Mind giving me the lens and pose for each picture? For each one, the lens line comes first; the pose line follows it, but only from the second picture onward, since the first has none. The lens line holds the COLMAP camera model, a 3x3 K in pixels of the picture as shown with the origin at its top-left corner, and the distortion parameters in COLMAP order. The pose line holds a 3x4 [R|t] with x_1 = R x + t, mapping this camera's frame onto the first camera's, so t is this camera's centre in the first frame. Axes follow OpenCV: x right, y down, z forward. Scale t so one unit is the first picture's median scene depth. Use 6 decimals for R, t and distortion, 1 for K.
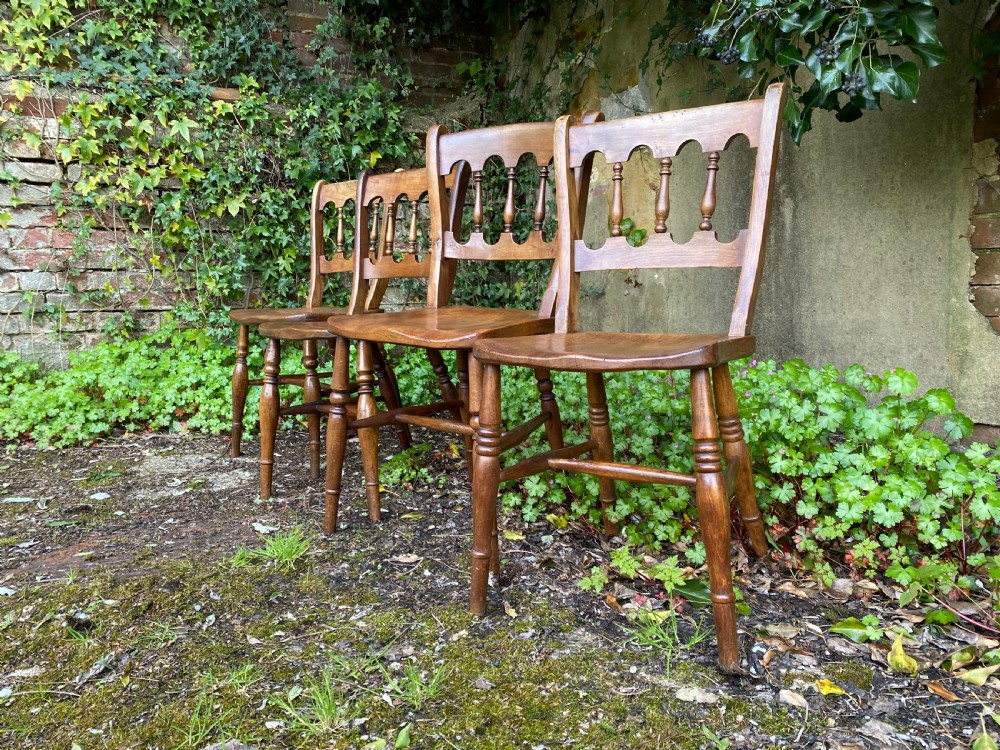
lens RADIAL K [[770.0, 0, 498.3], [0, 770.0, 375.7], [0, 0, 1]] dist [0.026419, -0.021981]
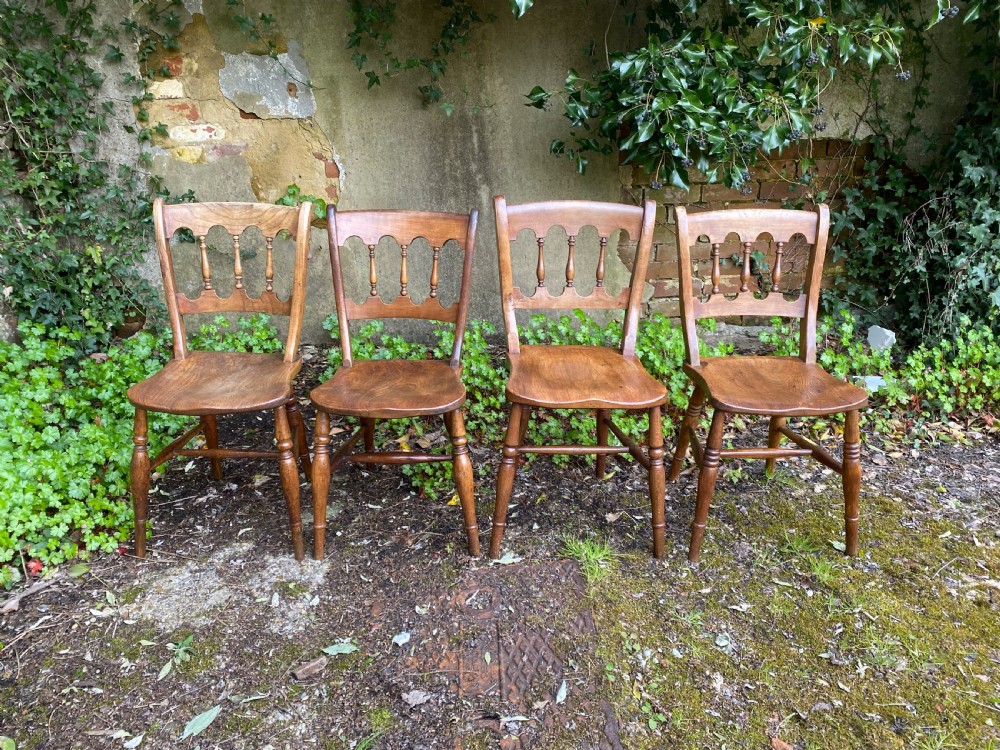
lens RADIAL K [[770.0, 0, 496.6], [0, 770.0, 374.9], [0, 0, 1]] dist [0.026419, -0.021981]
pose [[0.443152, -0.288696, 0.848688, -0.934023], [0.105871, 0.956954, 0.270242, -0.292793], [-0.890173, -0.029907, 0.454641, 0.374787]]
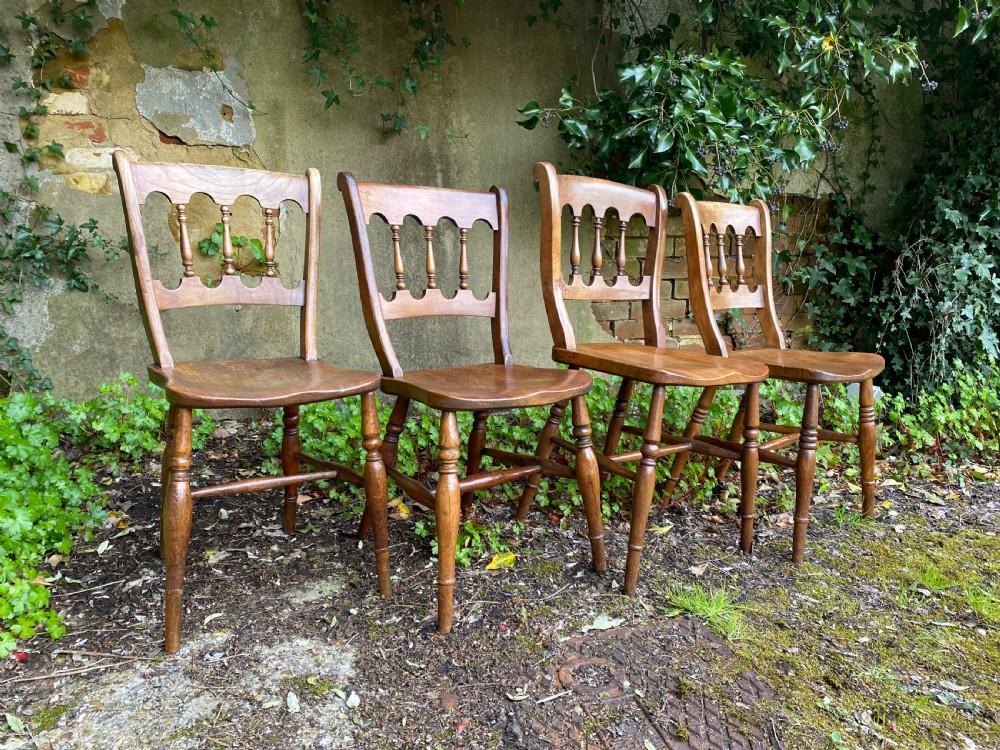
lens RADIAL K [[770.0, 0, 500.9], [0, 770.0, 379.6], [0, 0, 1]] dist [0.026419, -0.021981]
pose [[0.249657, -0.128719, 0.959741, -0.856360], [0.096633, 0.989490, 0.107571, -0.127466], [-0.963501, 0.065887, 0.259471, 0.665144]]
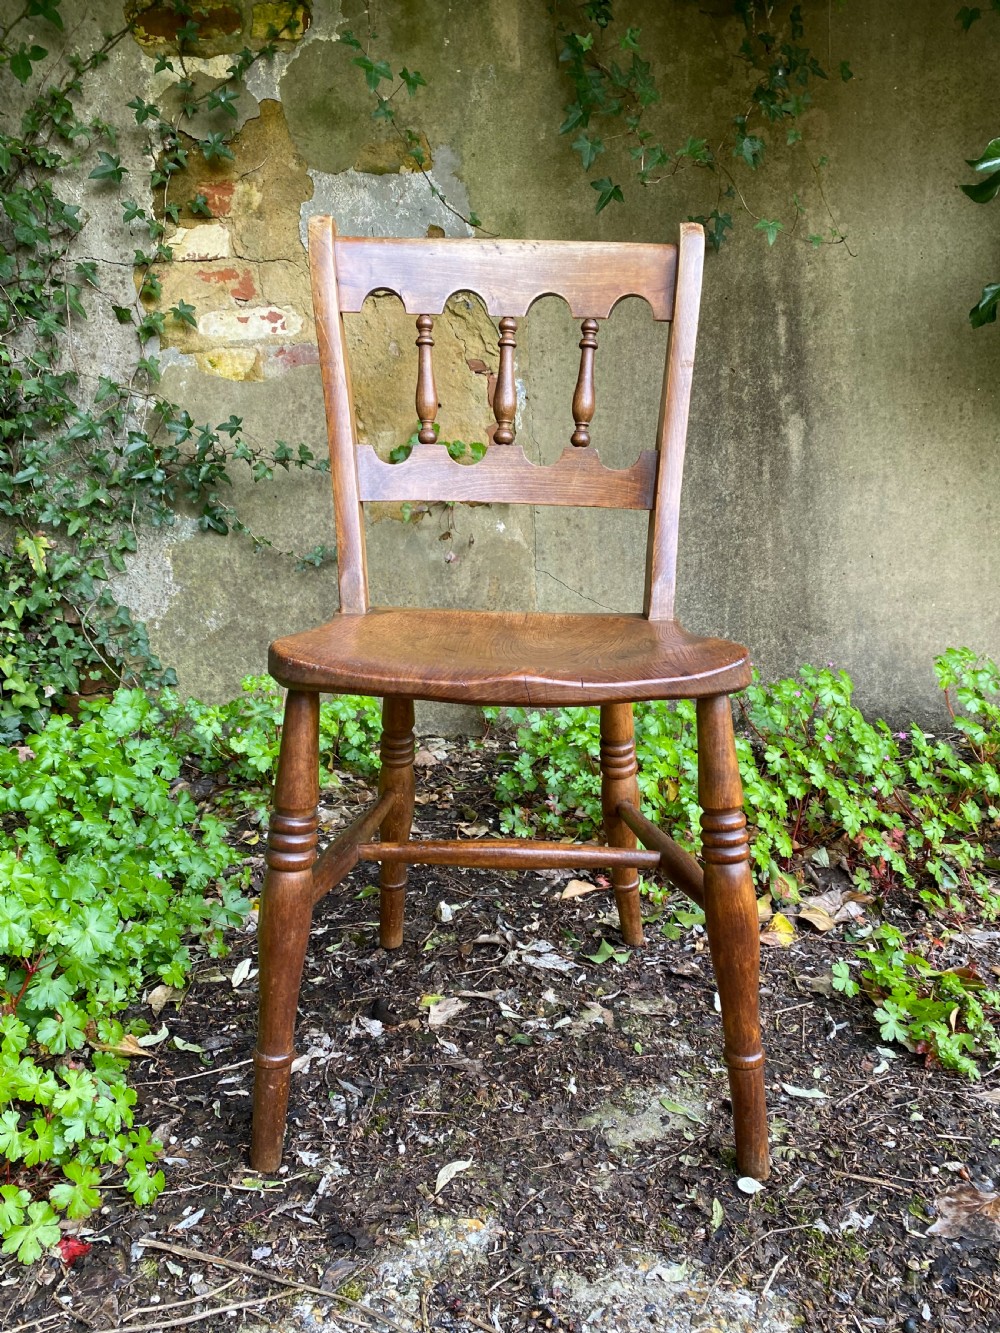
lens RADIAL K [[1026.4, 0, 508.0], [0, 1026.4, 667.5], [0, 0, 1]] dist [0.026419, -0.021981]
pose [[0.463282, -0.113212, 0.878950, -0.636898], [0.112389, 0.991304, 0.068445, -0.102469], [-0.879055, 0.067075, 0.471977, 0.860583]]
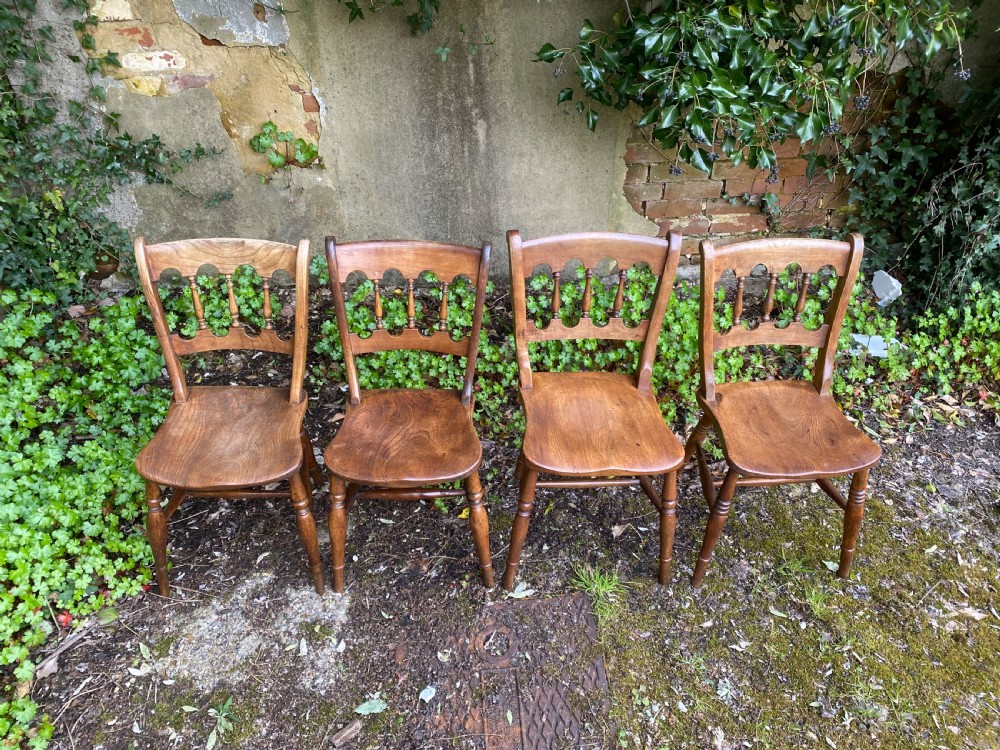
lens RADIAL K [[770.0, 0, 496.9], [0, 770.0, 382.6], [0, 0, 1]] dist [0.026419, -0.021981]
pose [[0.411402, -0.511818, 0.754182, -0.819572], [0.095022, 0.847025, 0.522990, -0.555267], [-0.906487, -0.143495, 0.397102, 0.454720]]
